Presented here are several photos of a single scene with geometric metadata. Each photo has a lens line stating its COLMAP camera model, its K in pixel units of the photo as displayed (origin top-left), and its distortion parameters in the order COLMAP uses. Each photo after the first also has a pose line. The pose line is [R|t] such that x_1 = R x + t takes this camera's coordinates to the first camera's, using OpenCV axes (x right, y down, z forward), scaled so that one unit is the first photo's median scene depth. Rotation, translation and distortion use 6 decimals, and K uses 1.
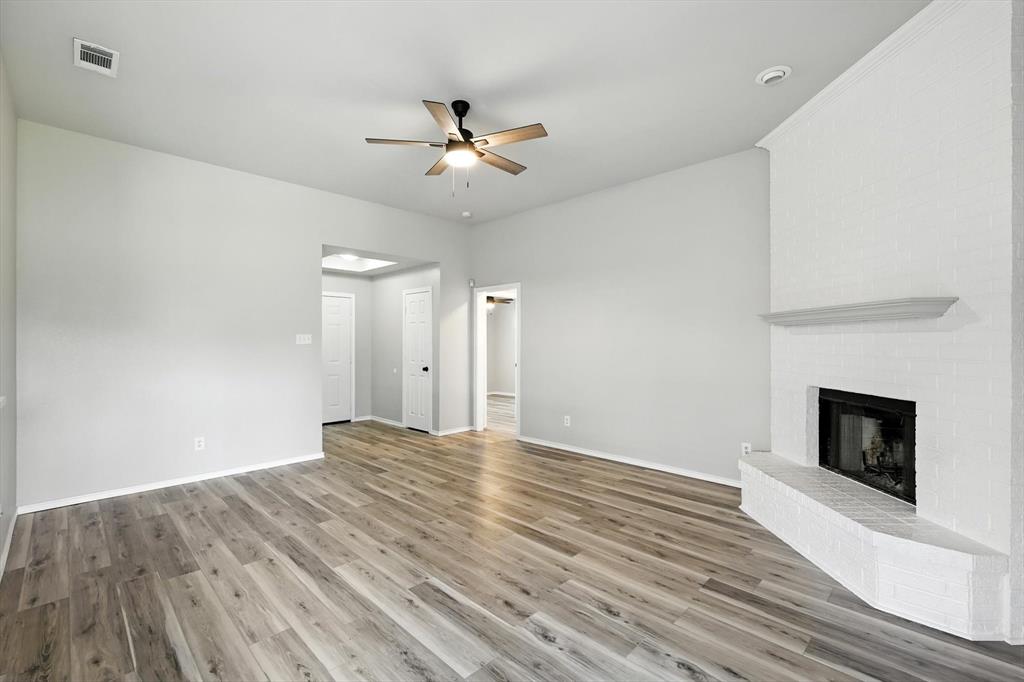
lens RADIAL K [[452.2, 0, 520.1], [0, 452.2, 338.5], [0, 0, 1]] dist [0.000526, 0.000178]
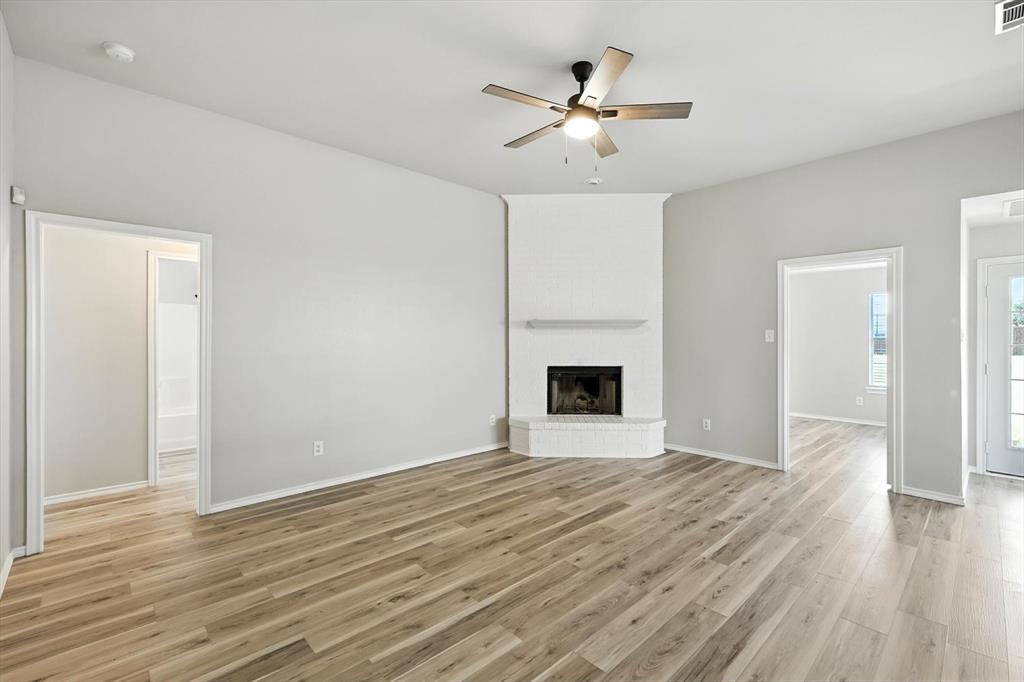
lens RADIAL K [[438.5, 0, 517.1], [0, 438.5, 337.5], [0, 0, 1]] dist [-0.000845, -0.000286]
pose [[0.046570, 0.002296, 0.998912, -0.968505], [-0.004329, 0.999988, -0.002097, 0.004899], [-0.998906, -0.004226, 0.046579, 1.064150]]
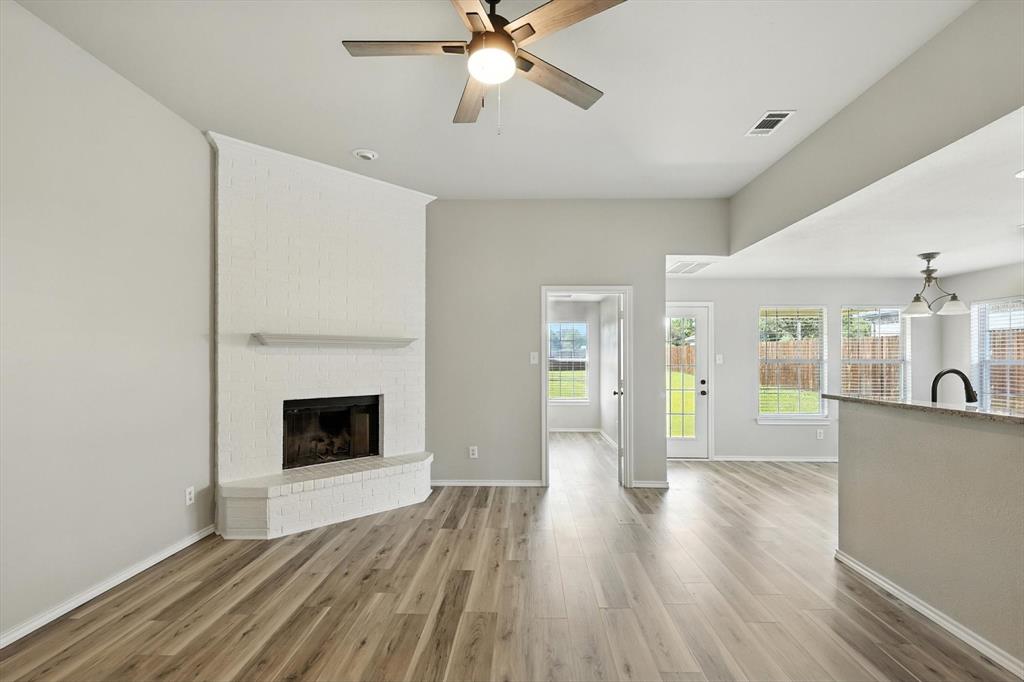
lens RADIAL K [[451.5, 0, 512.7], [0, 451.5, 354.6], [0, 0, 1]] dist [0.000909, 0.000360]
pose [[-0.669611, 0.005669, 0.742690, -0.599487], [-0.004758, 0.999918, -0.011923, 0.000539], [-0.742696, -0.011518, -0.669529, 1.366357]]
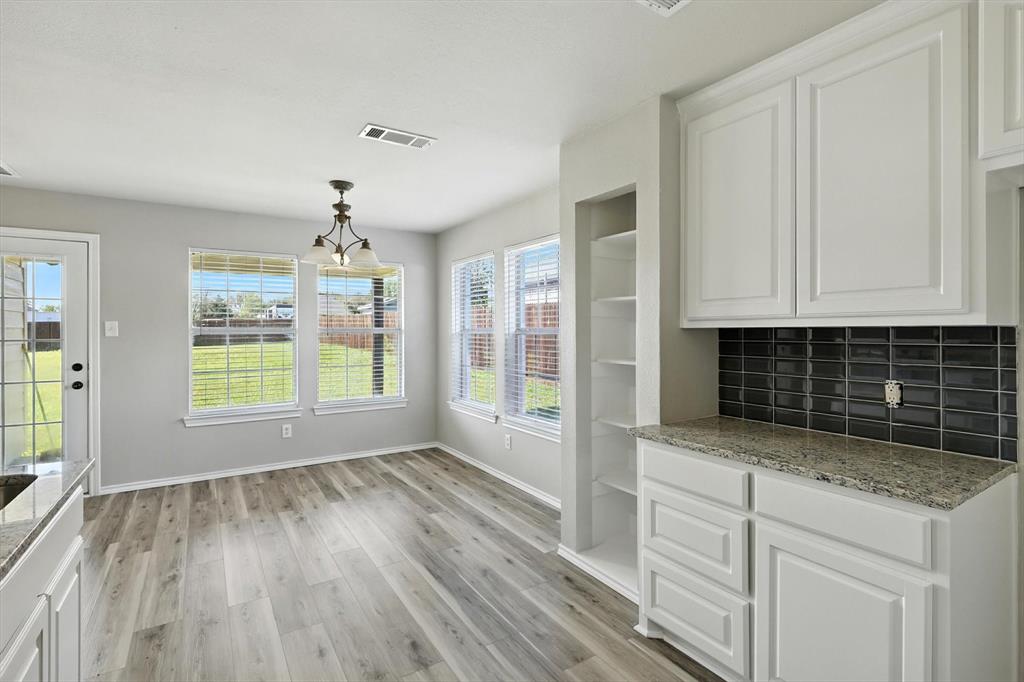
lens RADIAL K [[497.9, 0, 517.8], [0, 497.9, 330.7], [0, 0, 1]] dist [0.003888, 0.000813]
pose [[-0.974607, 0.004994, 0.223868, -1.062222], [0.004030, 0.999981, -0.004763, 0.008317], [-0.223888, -0.003739, -0.974608, 0.498093]]
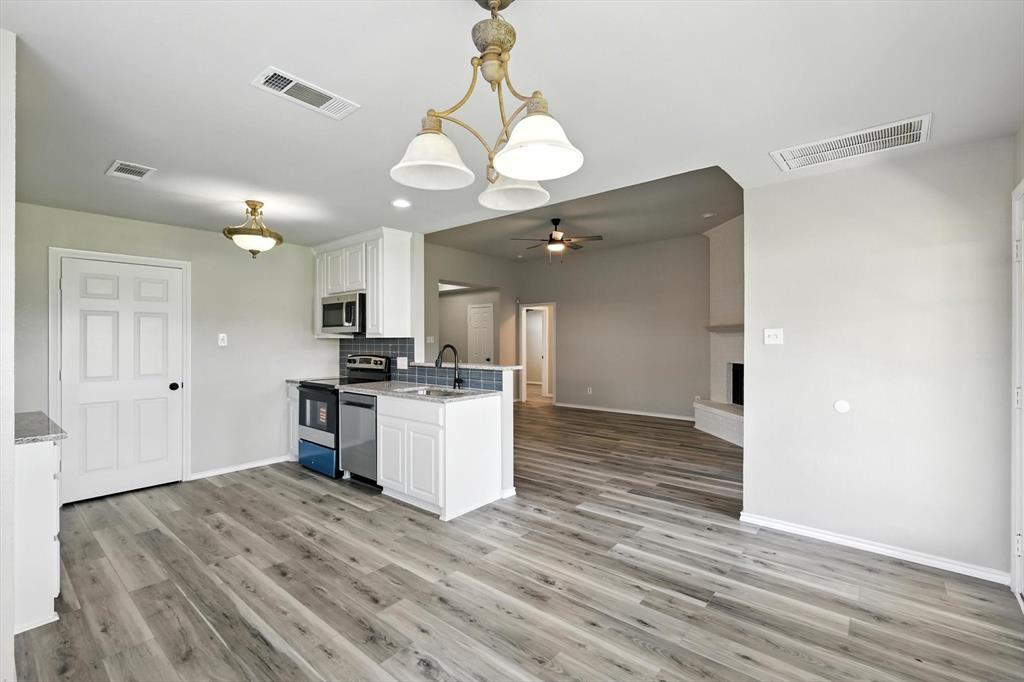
lens RADIAL K [[452.7, 0, 522.9], [0, 452.7, 332.6], [0, 0, 1]] dist [0.000966, 0.000251]
pose [[0.996530, 0.001788, 0.083213, -0.434945], [-0.000689, 0.999912, -0.013231, -0.002438], [-0.083230, 0.013128, 0.996444, -0.933114]]
